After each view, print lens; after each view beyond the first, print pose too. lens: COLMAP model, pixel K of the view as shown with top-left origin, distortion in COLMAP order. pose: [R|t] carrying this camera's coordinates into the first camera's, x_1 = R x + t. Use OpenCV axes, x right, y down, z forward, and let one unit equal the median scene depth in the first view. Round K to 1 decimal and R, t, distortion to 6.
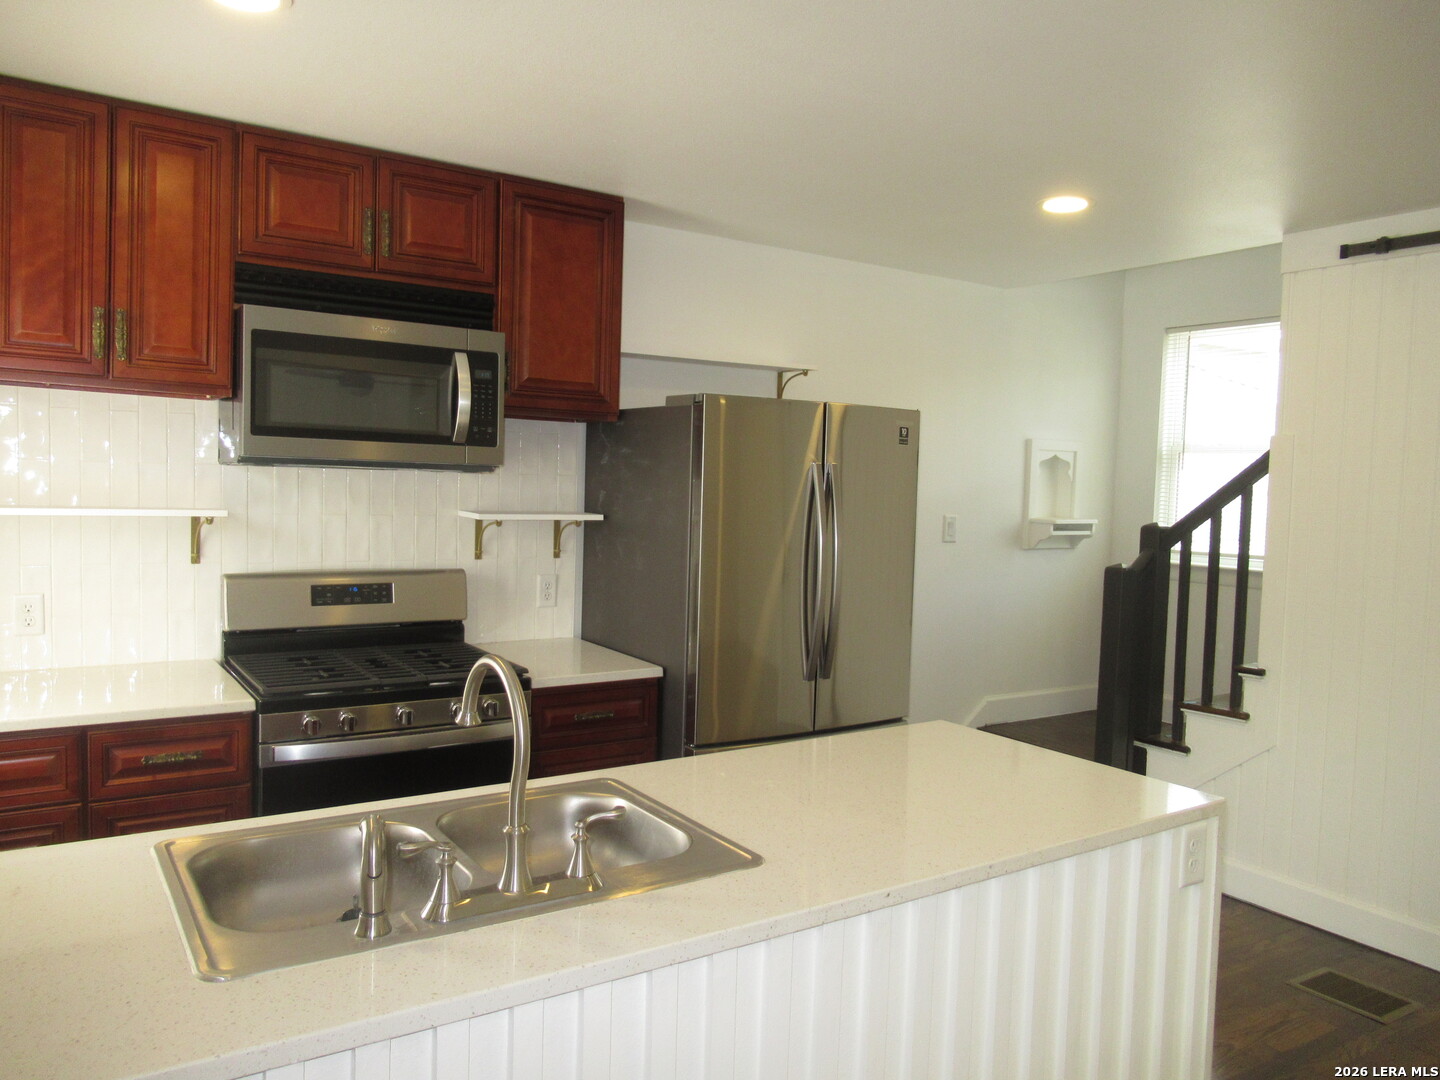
lens RADIAL K [[1076.9, 0, 720.0], [0, 1076.9, 540.0], [0, 0, 1]] dist [-0.001630, -0.003632]
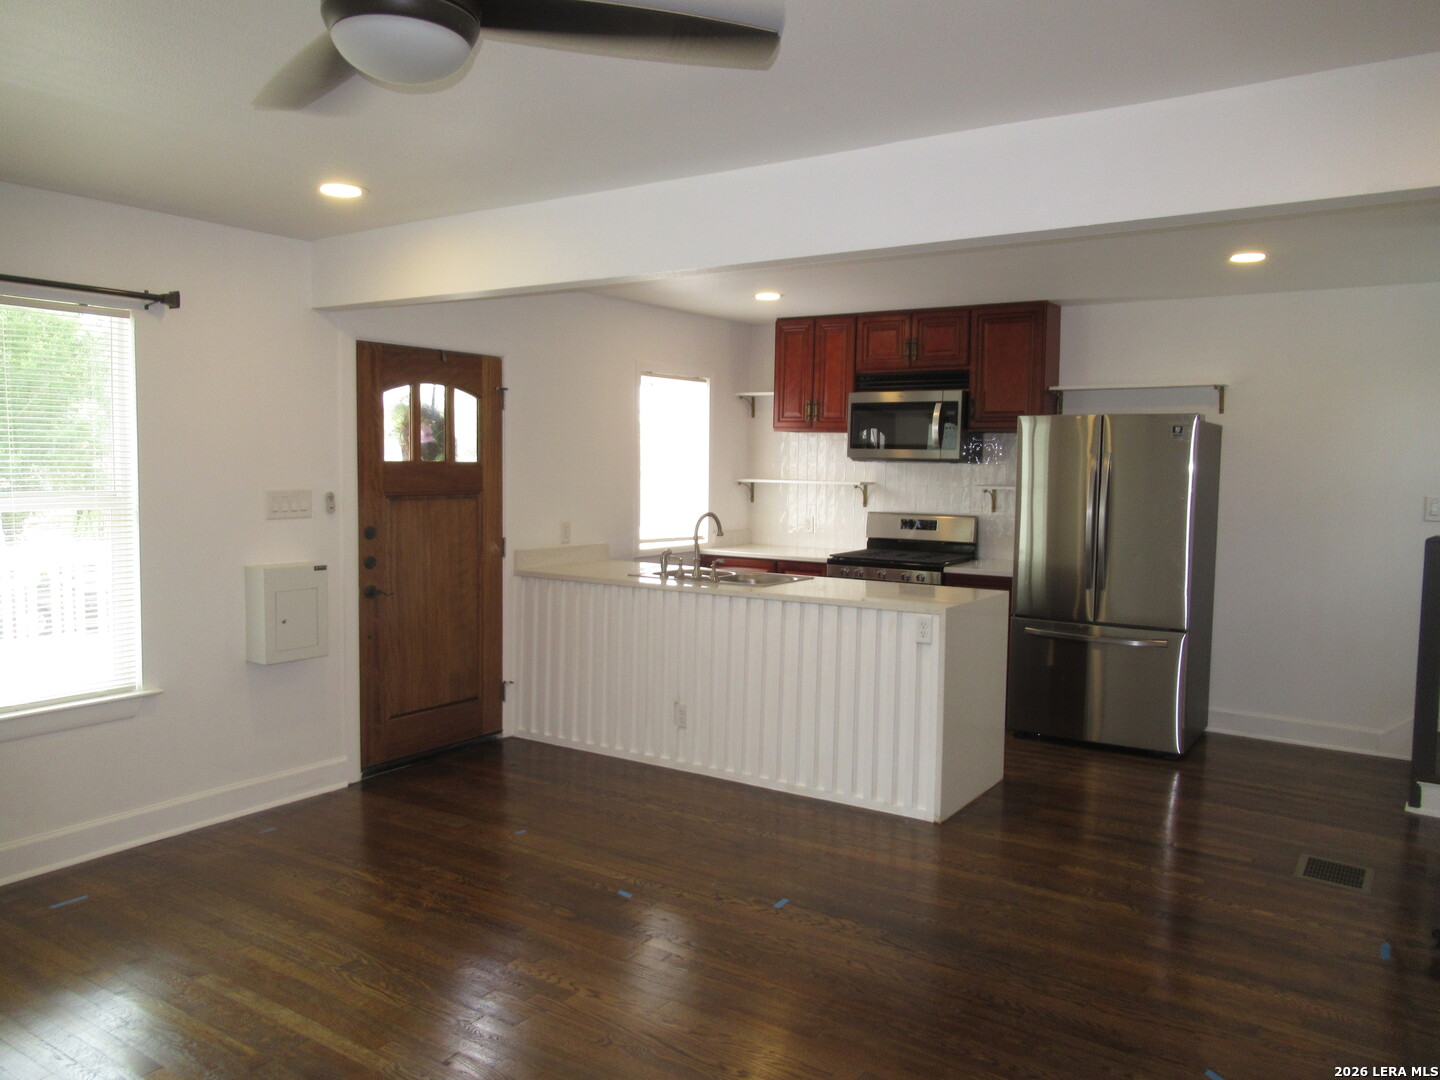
lens RADIAL K [[1076.9, 0, 720.0], [0, 1076.9, 540.0], [0, 0, 1]] dist [-0.001630, -0.003632]
pose [[0.389265, 0.042822, -0.920130, 1.410552], [-0.053868, 0.998268, 0.023669, 0.051872], [0.919549, 0.040352, 0.390897, -0.136433]]
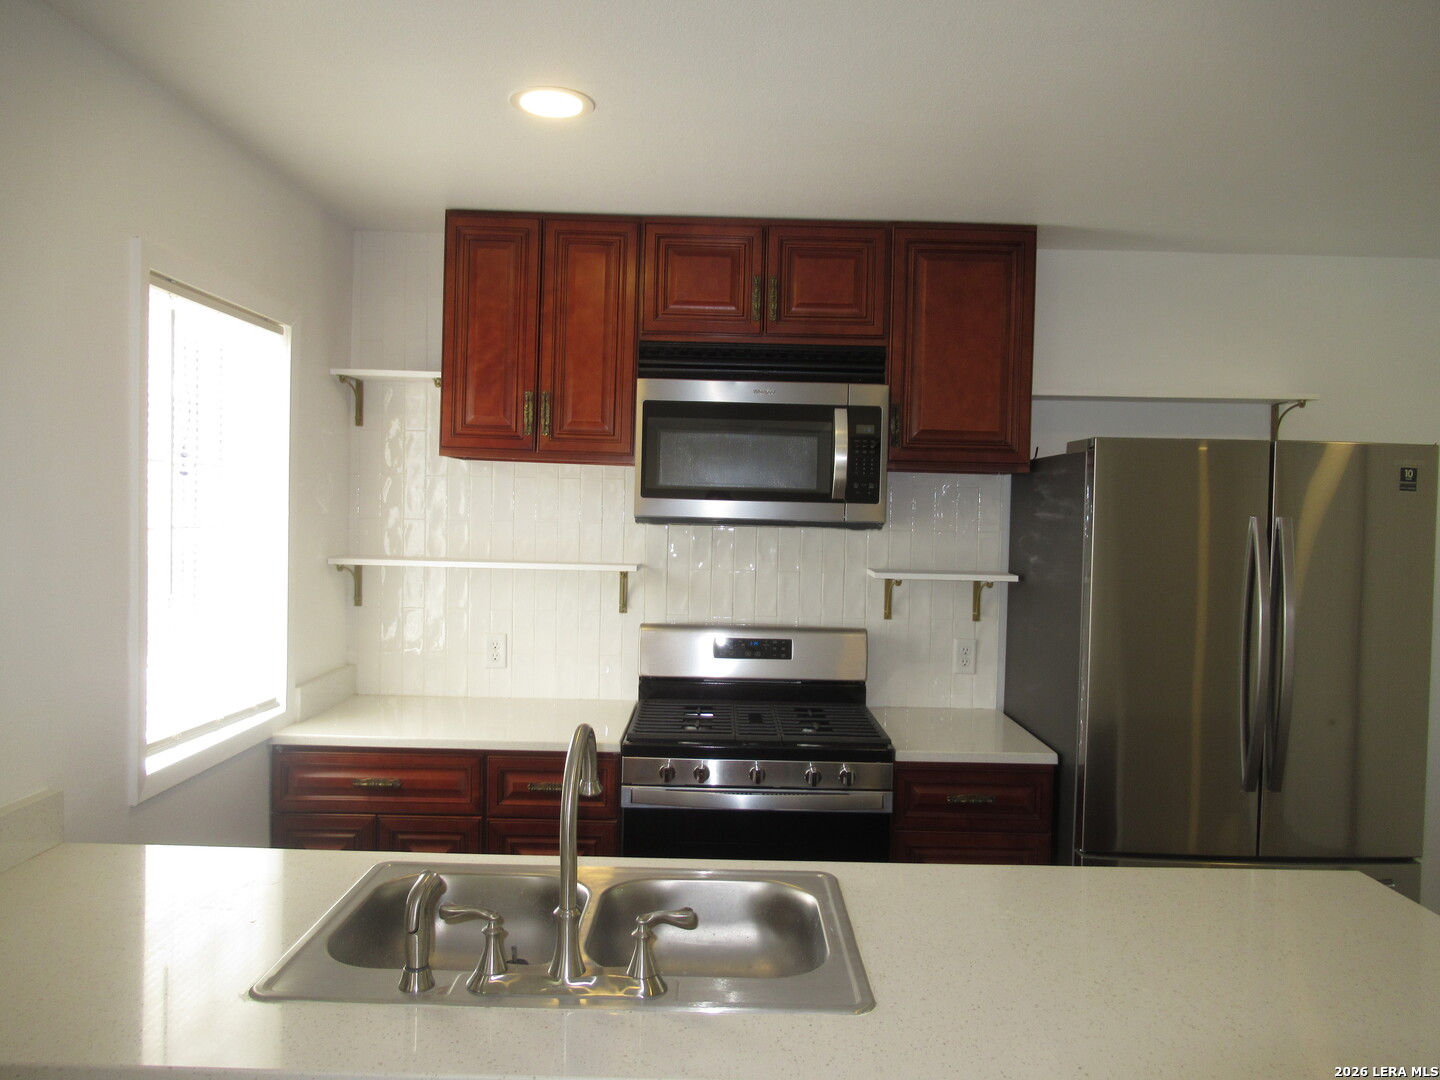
lens RADIAL K [[1081.0, 0, 720.0], [0, 1081.0, 540.0], [0, 0, 1]] dist [0.003598, 0.000395]
pose [[0.834581, 0.002237, -0.550881, 0.206456], [-0.028419, 0.998835, -0.038998, -0.012397], [0.550152, 0.048202, 0.833672, 0.119276]]
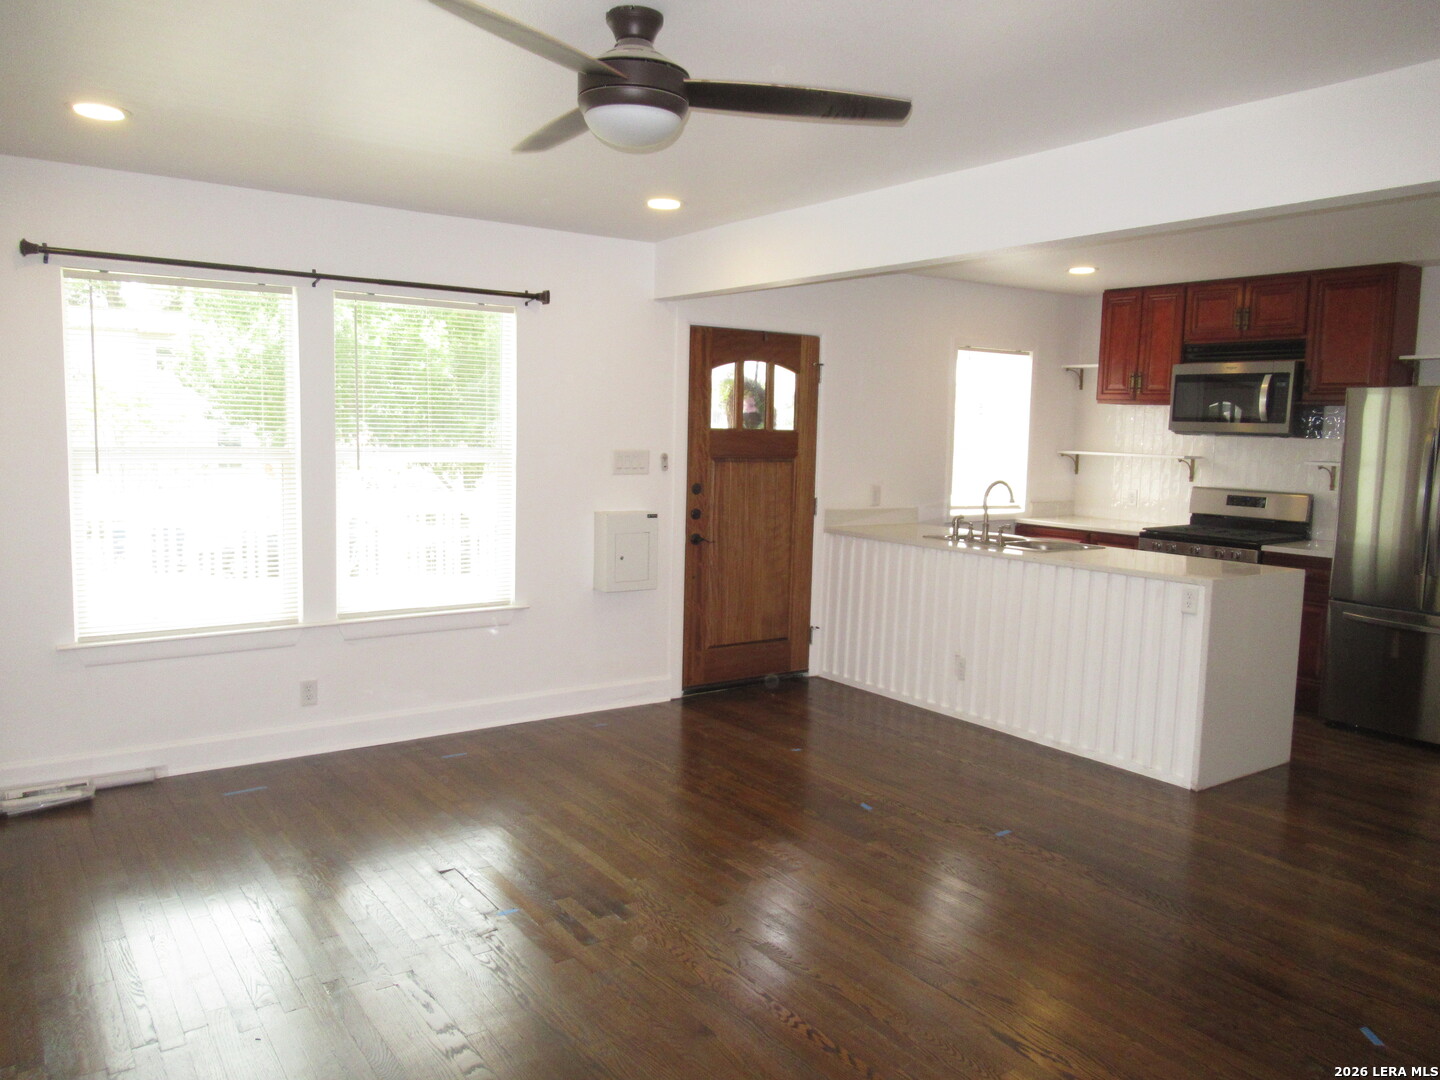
lens RADIAL K [[1081.0, 0, 720.0], [0, 1081.0, 540.0], [0, 0, 1]] dist [0.003598, 0.000395]
pose [[0.033814, 0.076242, -0.996516, 1.621767], [-0.080804, 0.994030, 0.073310, 0.054210], [0.996156, 0.078044, 0.039772, -0.021355]]
